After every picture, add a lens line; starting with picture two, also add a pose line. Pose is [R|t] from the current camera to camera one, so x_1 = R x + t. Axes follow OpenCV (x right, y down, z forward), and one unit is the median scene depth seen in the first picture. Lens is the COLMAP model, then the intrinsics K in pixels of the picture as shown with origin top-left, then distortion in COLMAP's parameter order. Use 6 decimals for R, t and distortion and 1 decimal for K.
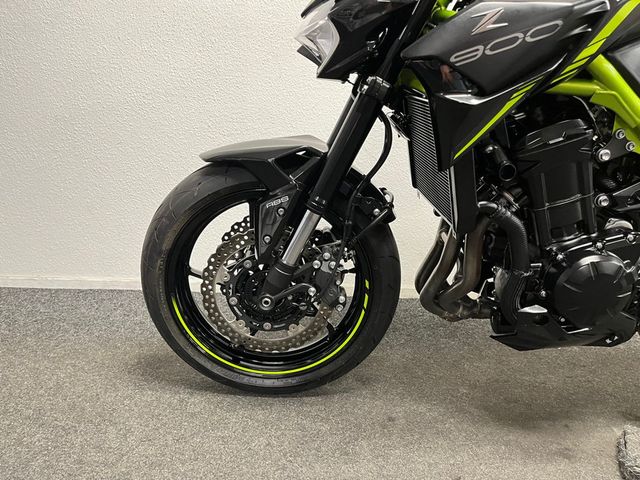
lens RADIAL K [[500.1, 0, 320.0], [0, 500.1, 240.0], [0, 0, 1]] dist [0.088362, -0.128775]
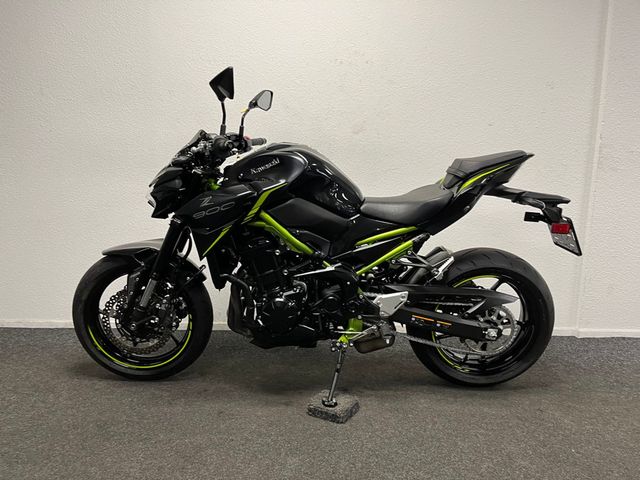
lens RADIAL K [[500.1, 0, 320.0], [0, 500.1, 240.0], [0, 0, 1]] dist [0.088362, -0.128775]
pose [[0.999879, -0.013246, -0.008209, 0.602622], [0.012238, 0.993557, -0.112671, 0.021446], [0.009649, 0.112556, 0.993598, -0.924486]]
